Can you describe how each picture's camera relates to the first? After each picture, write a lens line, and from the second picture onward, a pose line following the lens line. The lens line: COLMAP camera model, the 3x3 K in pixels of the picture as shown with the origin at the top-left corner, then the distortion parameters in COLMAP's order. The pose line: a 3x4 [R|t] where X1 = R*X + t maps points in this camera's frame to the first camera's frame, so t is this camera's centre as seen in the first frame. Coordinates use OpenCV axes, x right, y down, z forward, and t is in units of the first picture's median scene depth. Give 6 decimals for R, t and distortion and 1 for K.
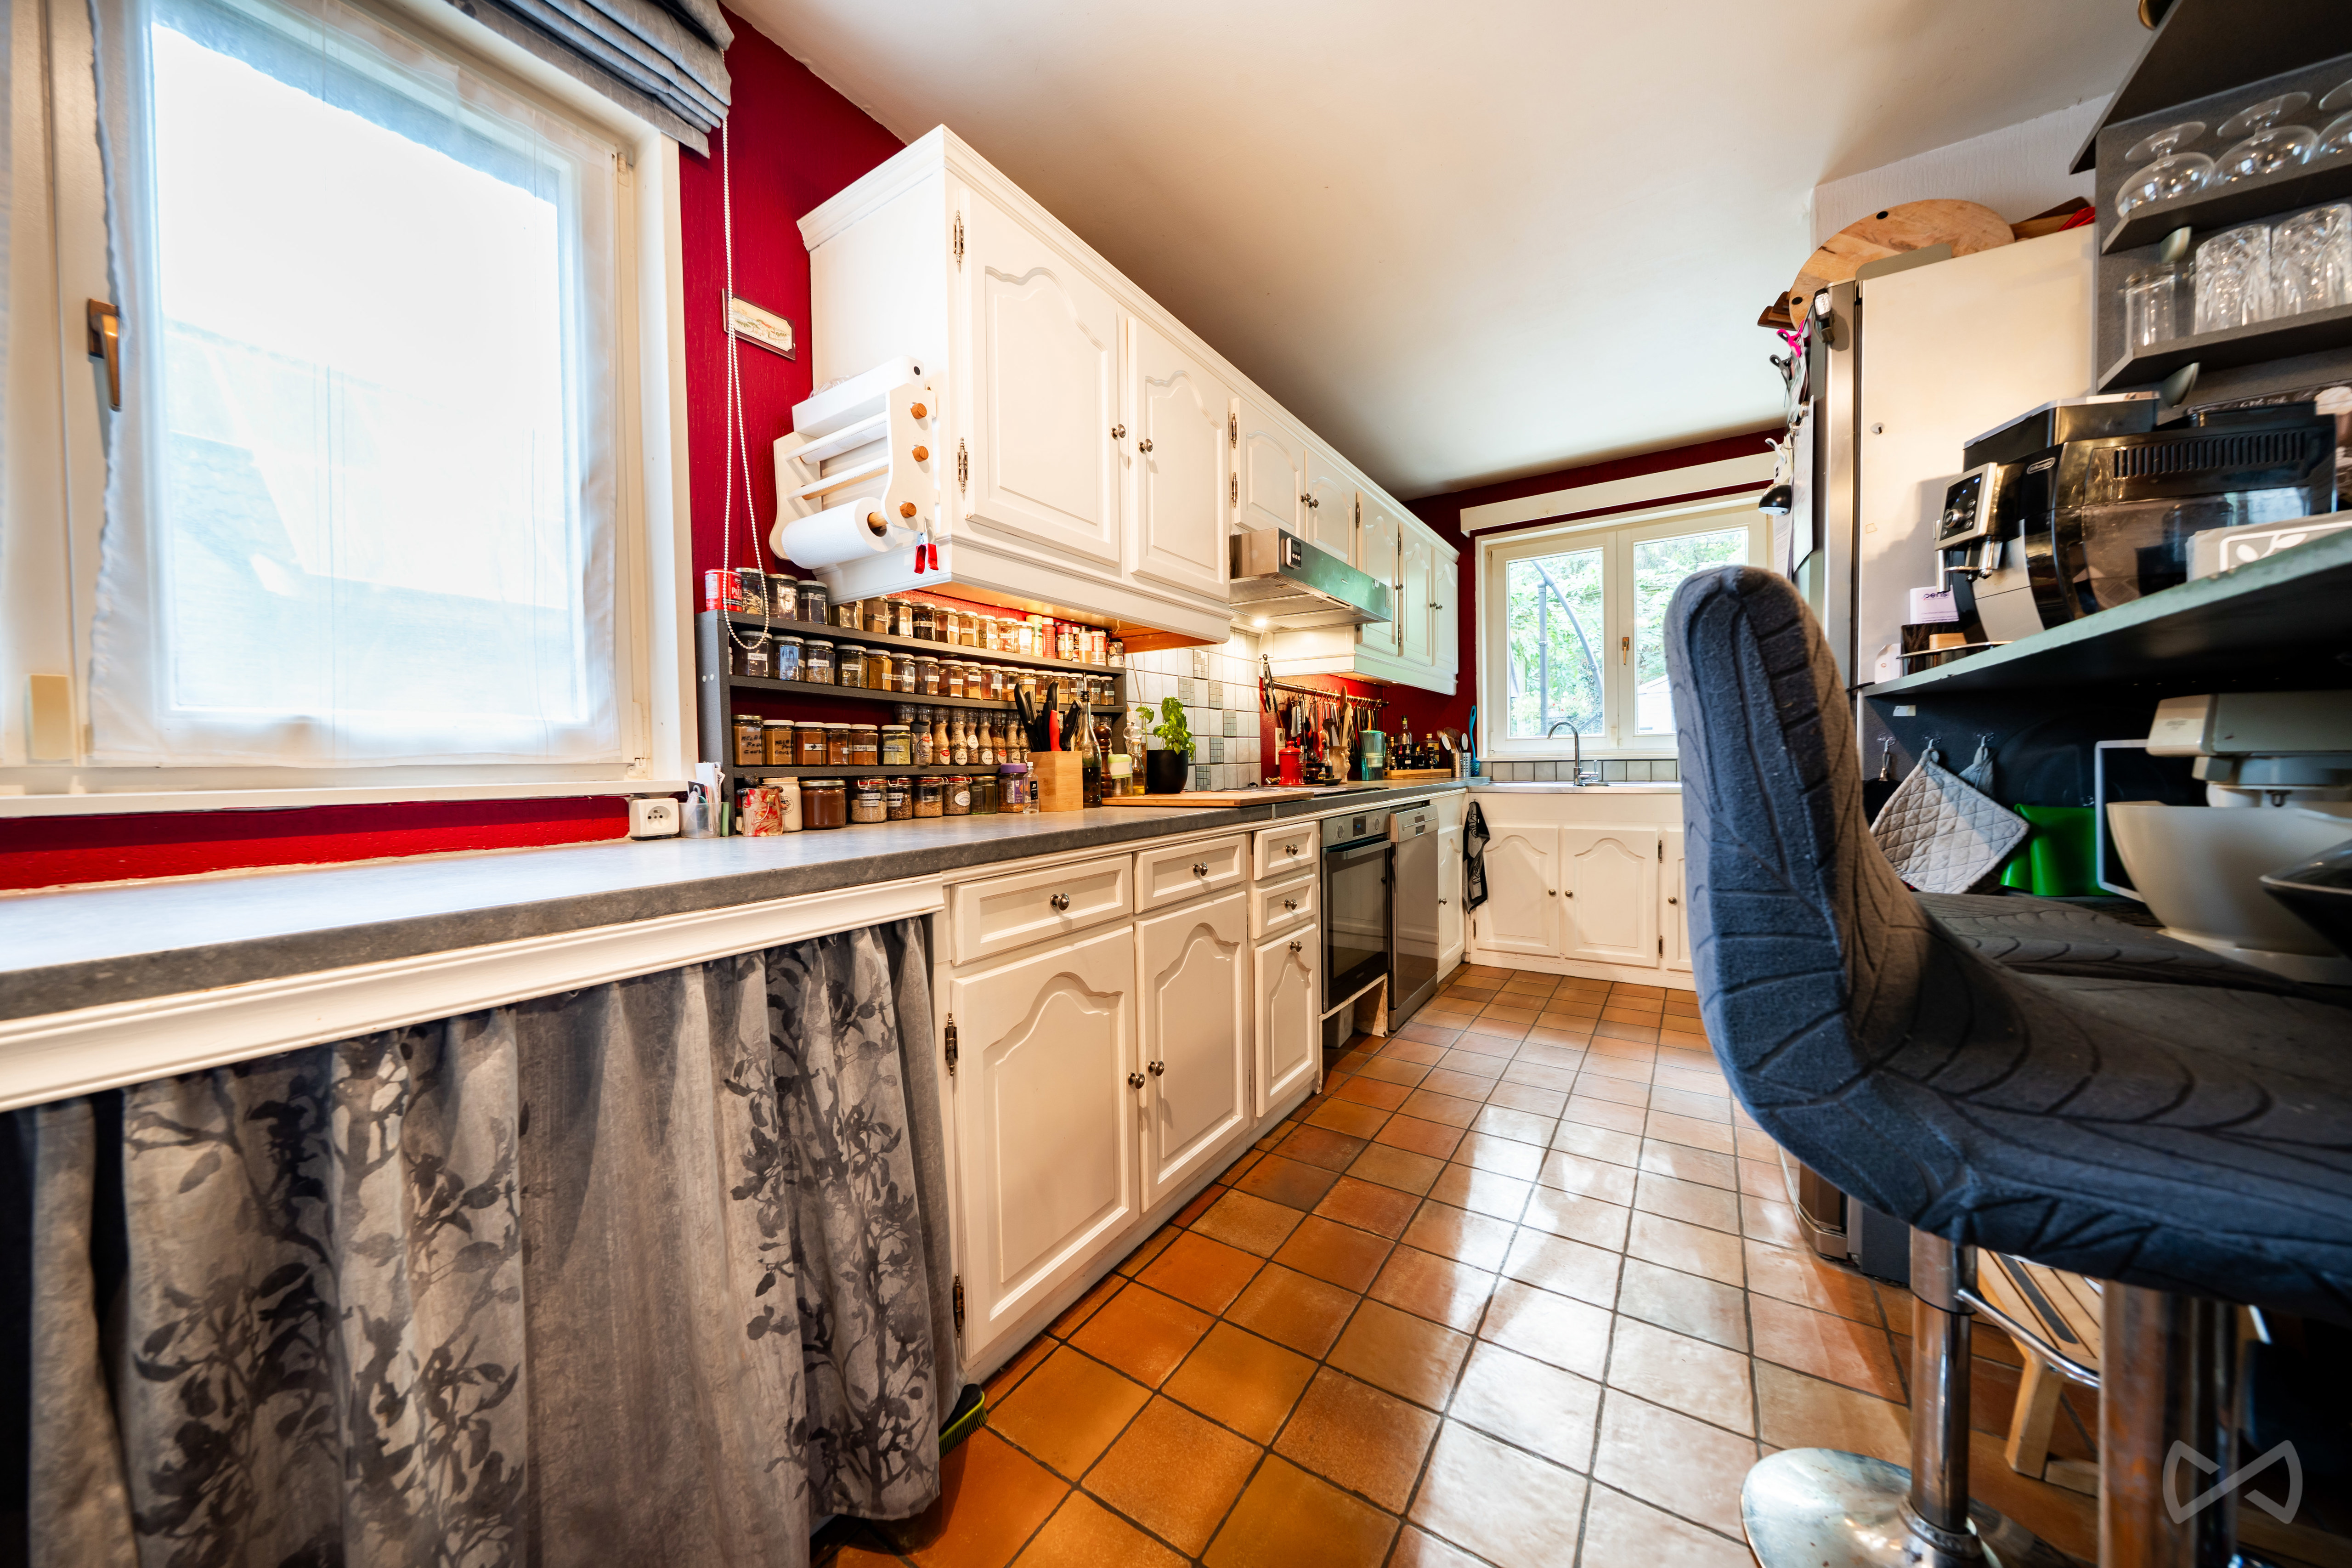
lens RADIAL K [[796.7, 0, 1161.1], [0, 796.7, 773.6], [0, 0, 1]] dist [-0.004025, -0.000353]
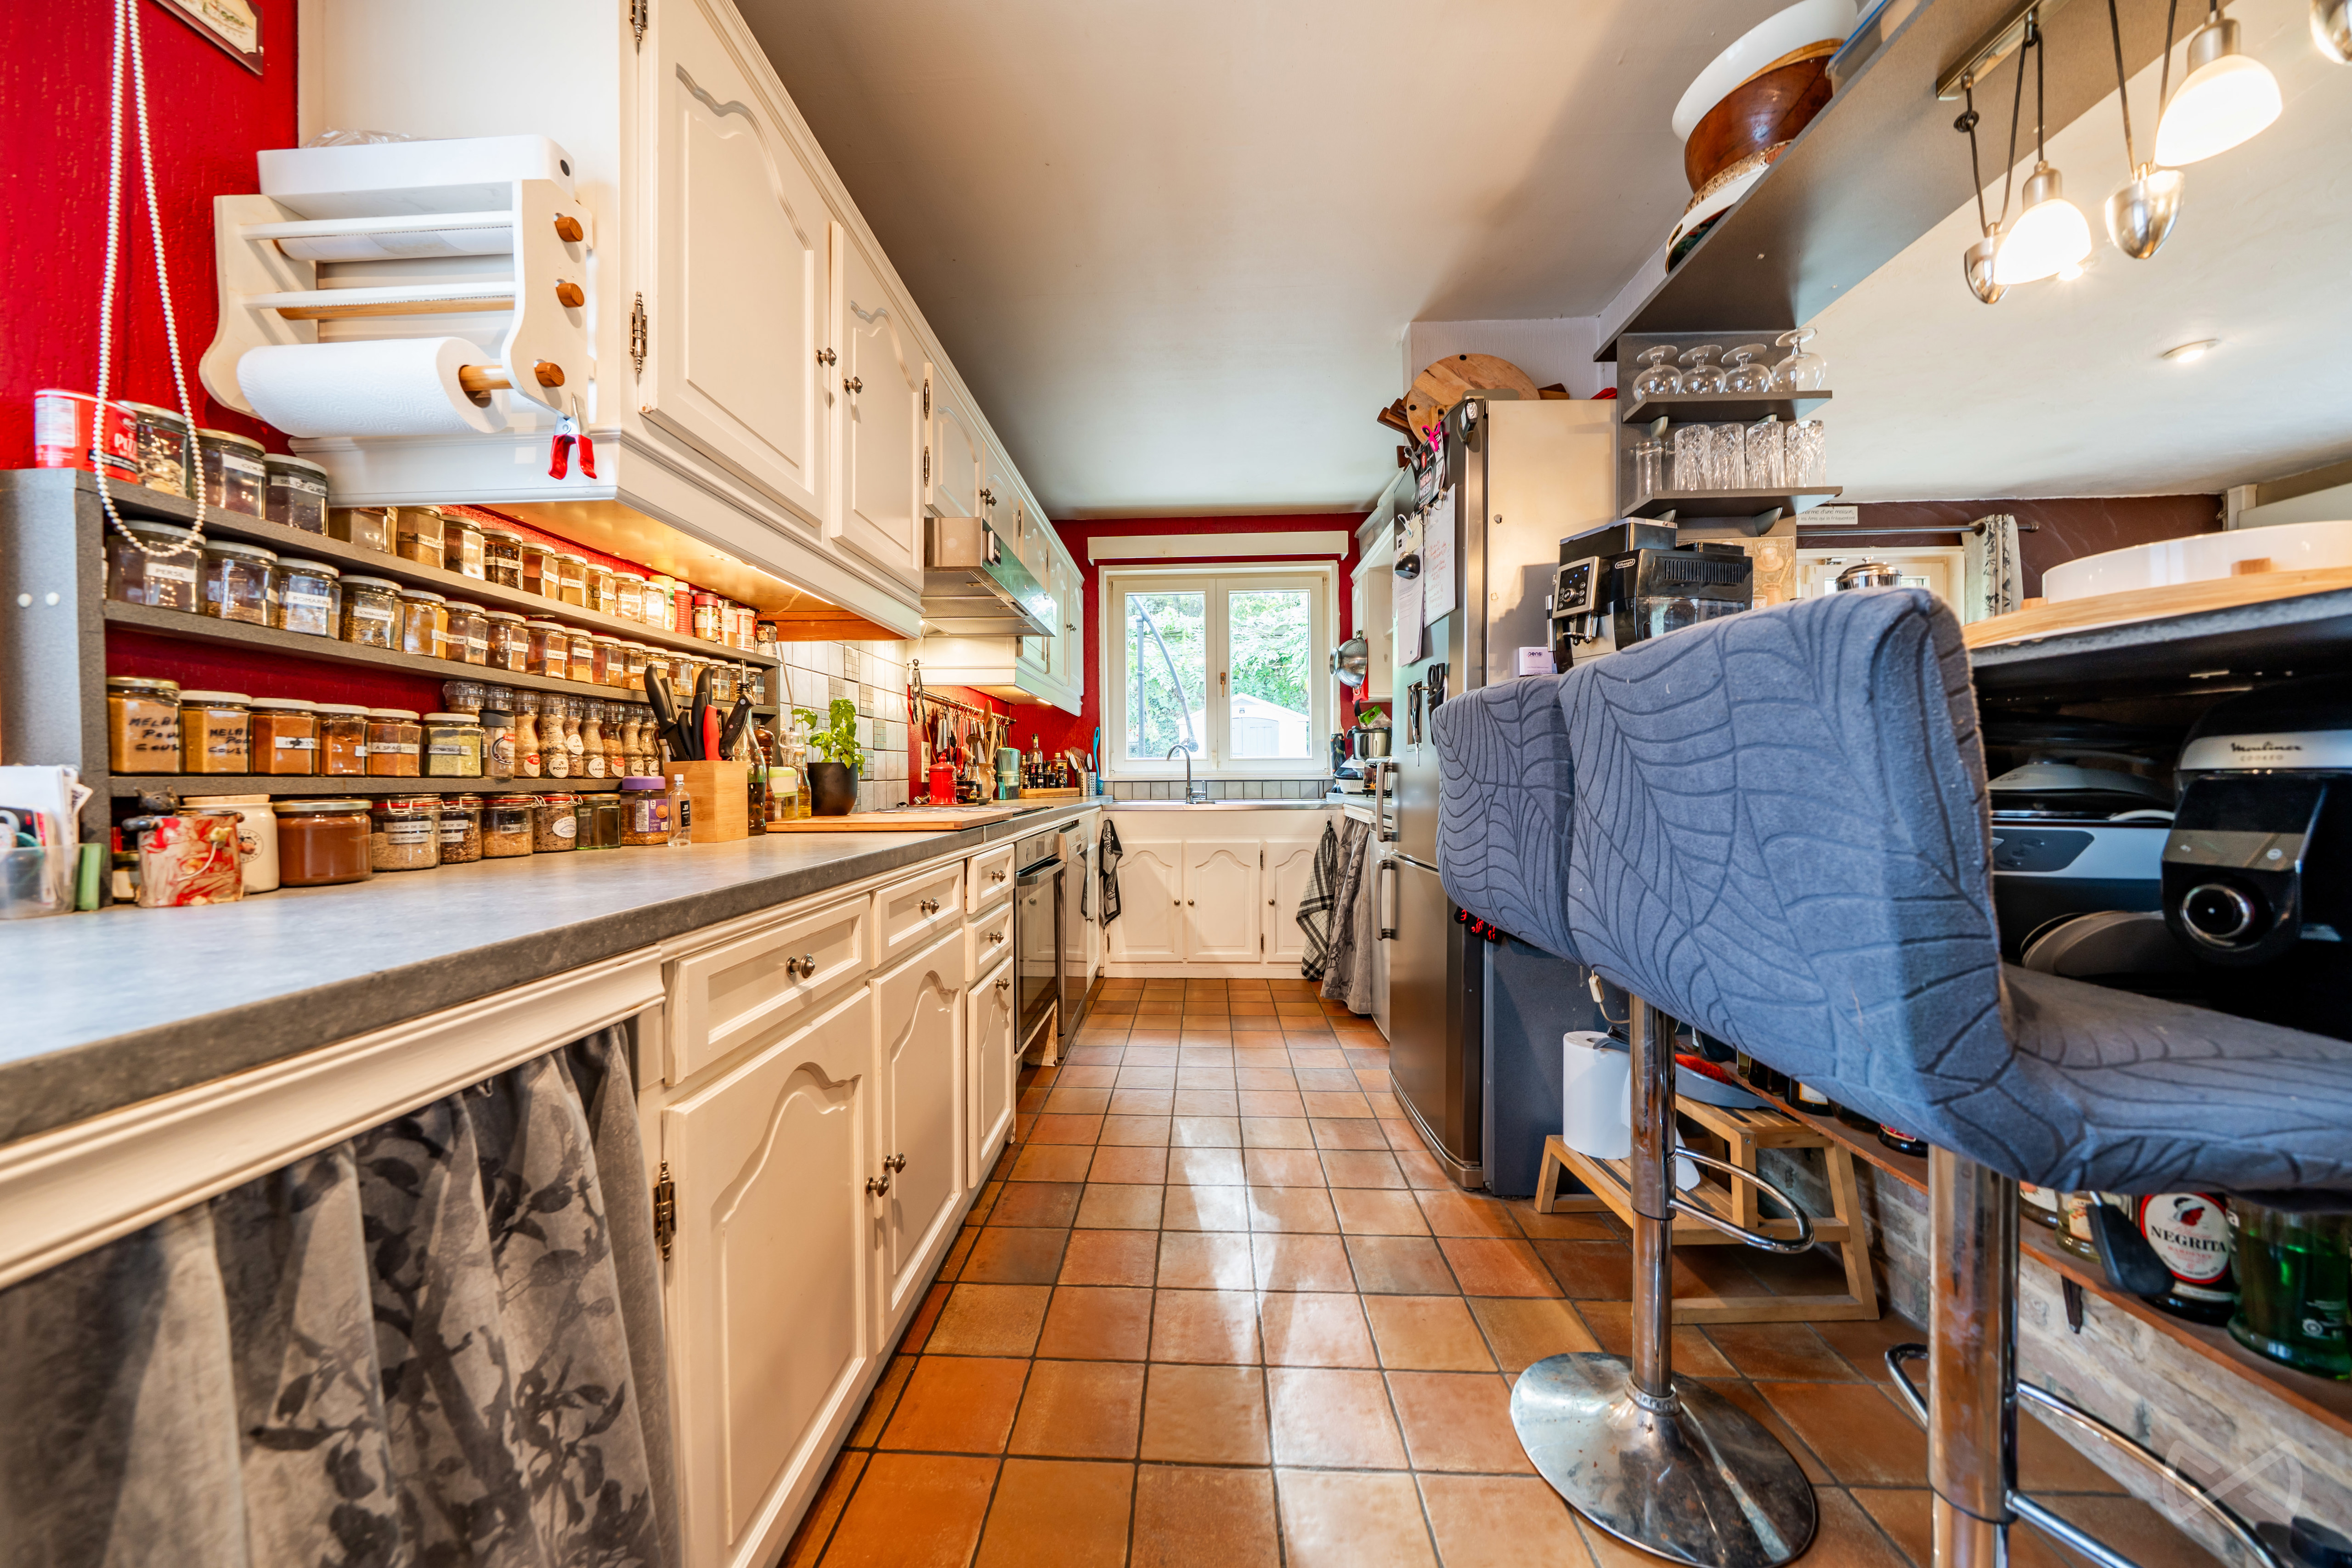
lens RADIAL K [[796.7, 0, 1157.5], [0, 796.7, 776.3], [0, 0, 1]] dist [-0.004025, -0.000353]
pose [[0.855914, 0.011126, 0.516999, -0.205071], [-0.000061, 0.999771, -0.021415, 0.003006], [-0.517118, 0.018298, 0.855718, 0.191031]]
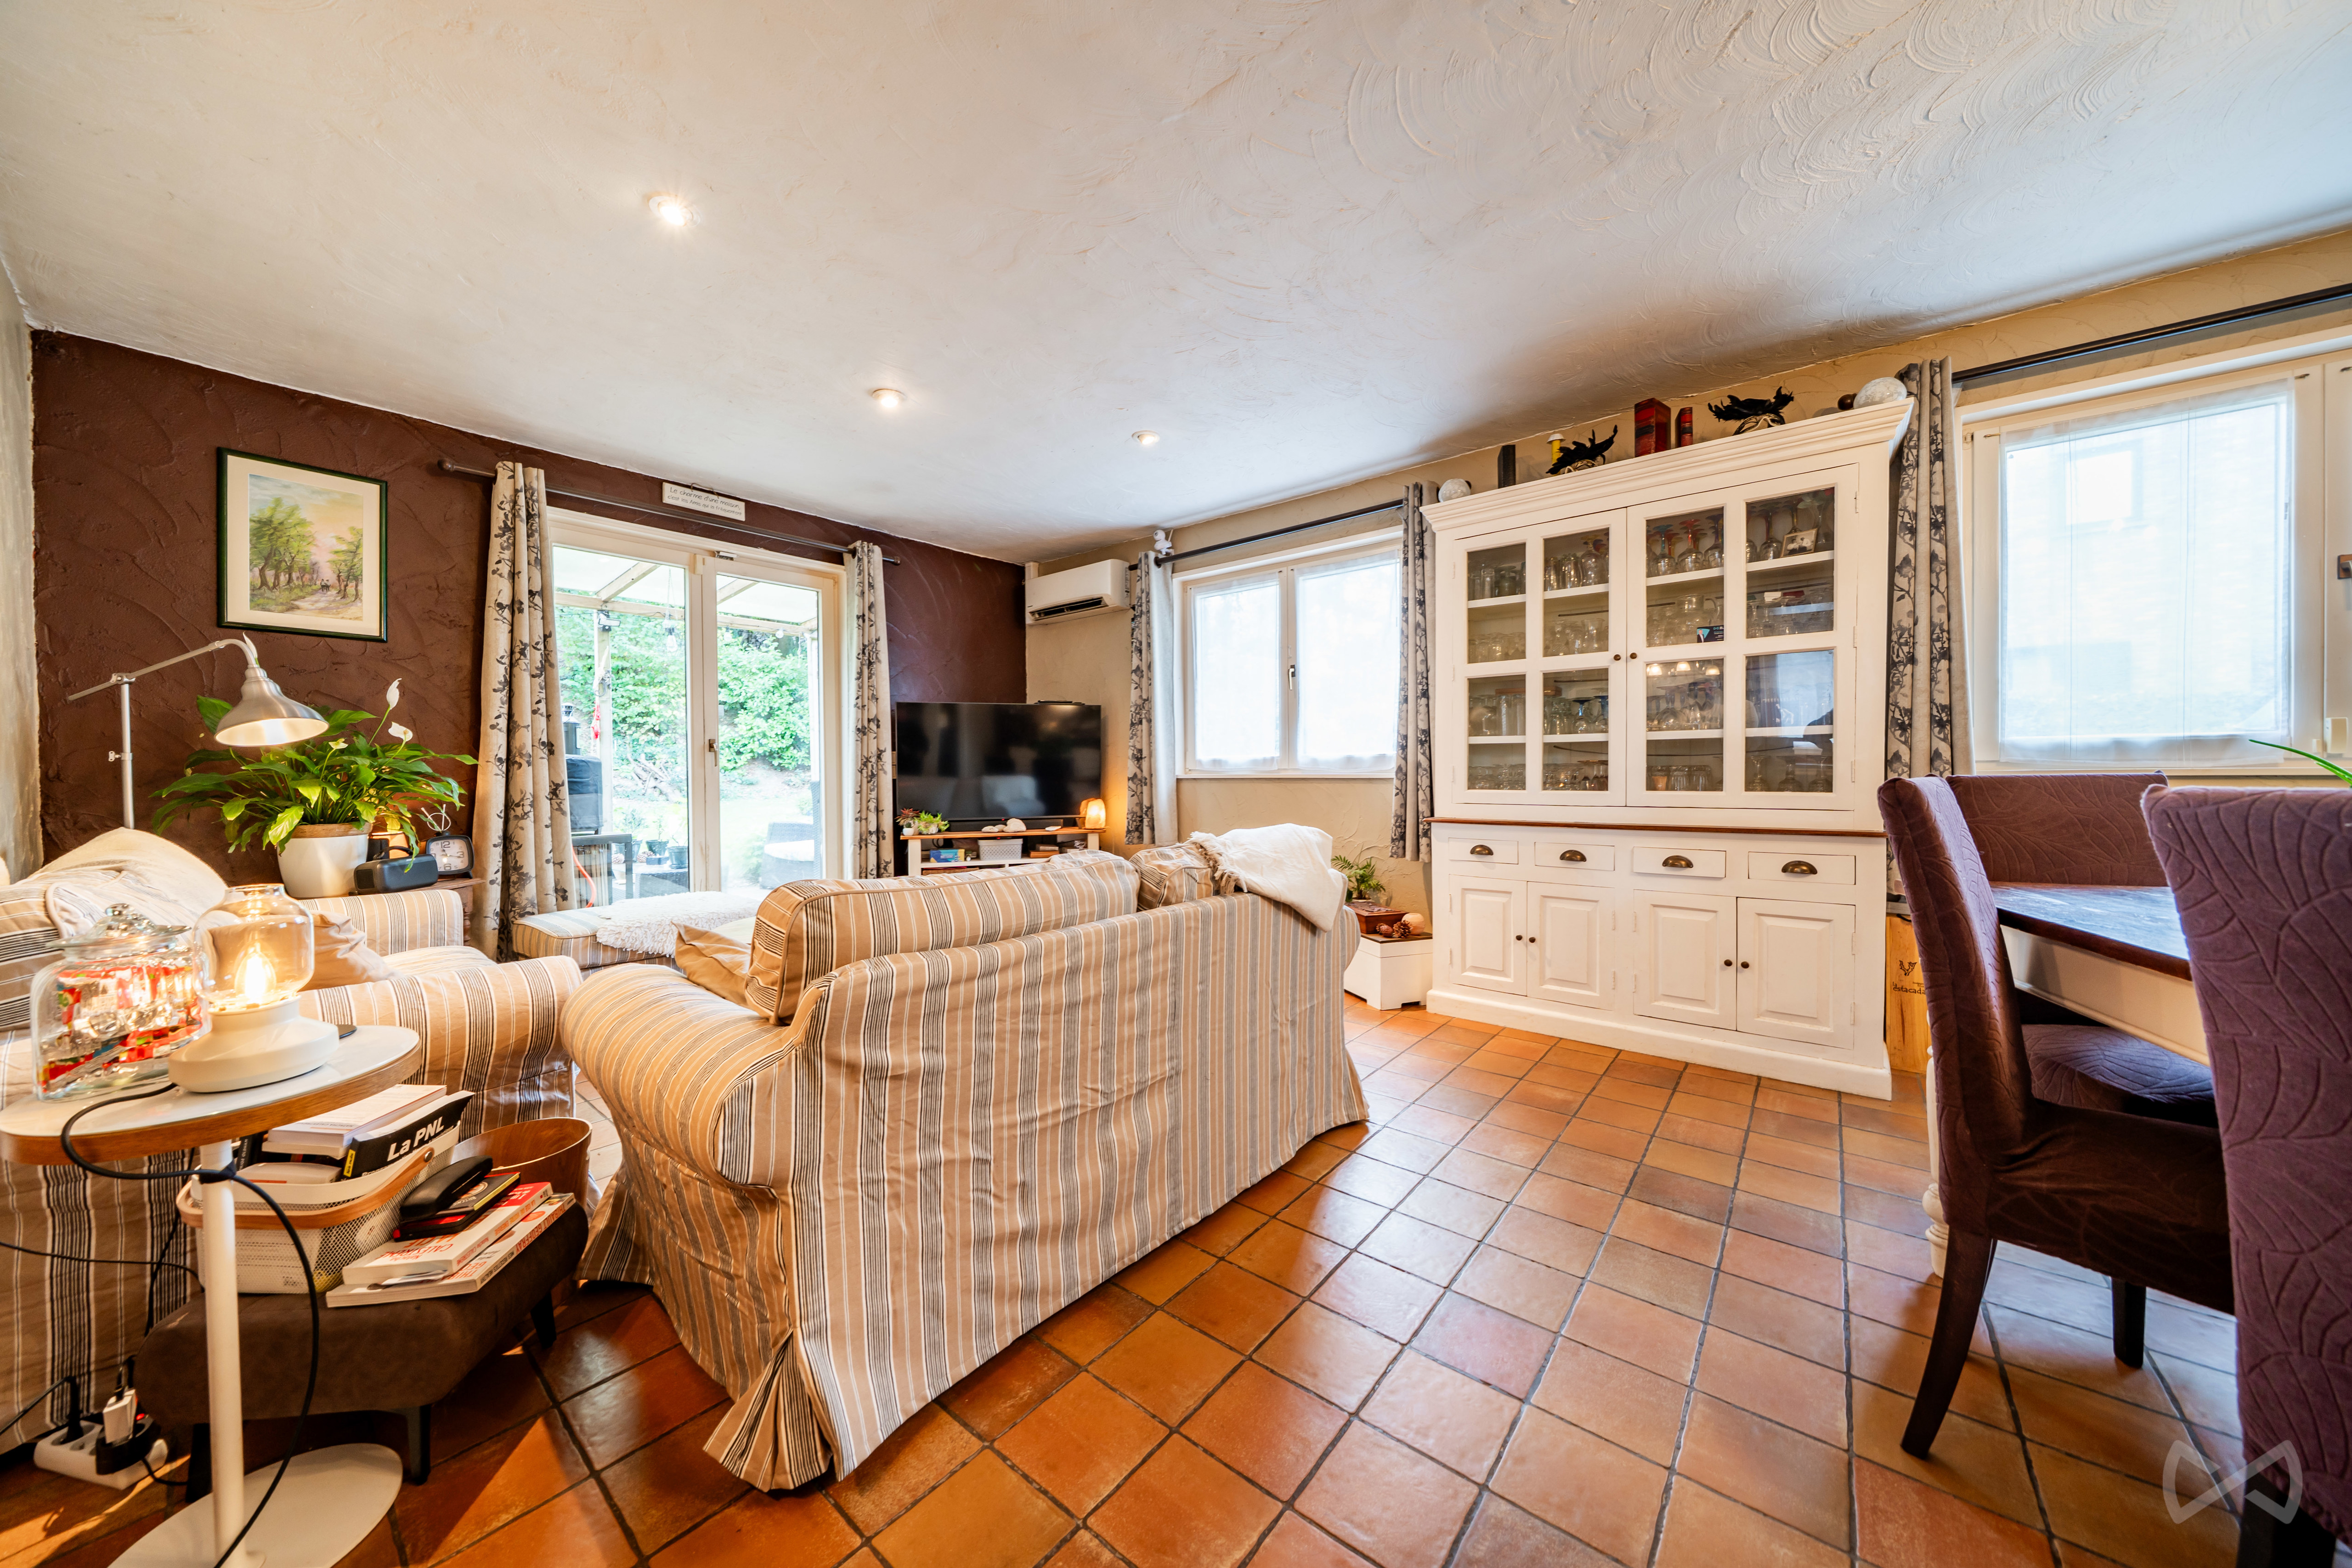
lens RADIAL K [[796.7, 0, 1151.0], [0, 796.7, 782.0], [0, 0, 1]] dist [-0.004025, -0.000353]
pose [[0.112971, 0.005216, 0.993585, 0.826493], [0.015377, 0.999857, -0.006997, -0.019705], [-0.993479, 0.016068, 0.112875, -0.365311]]
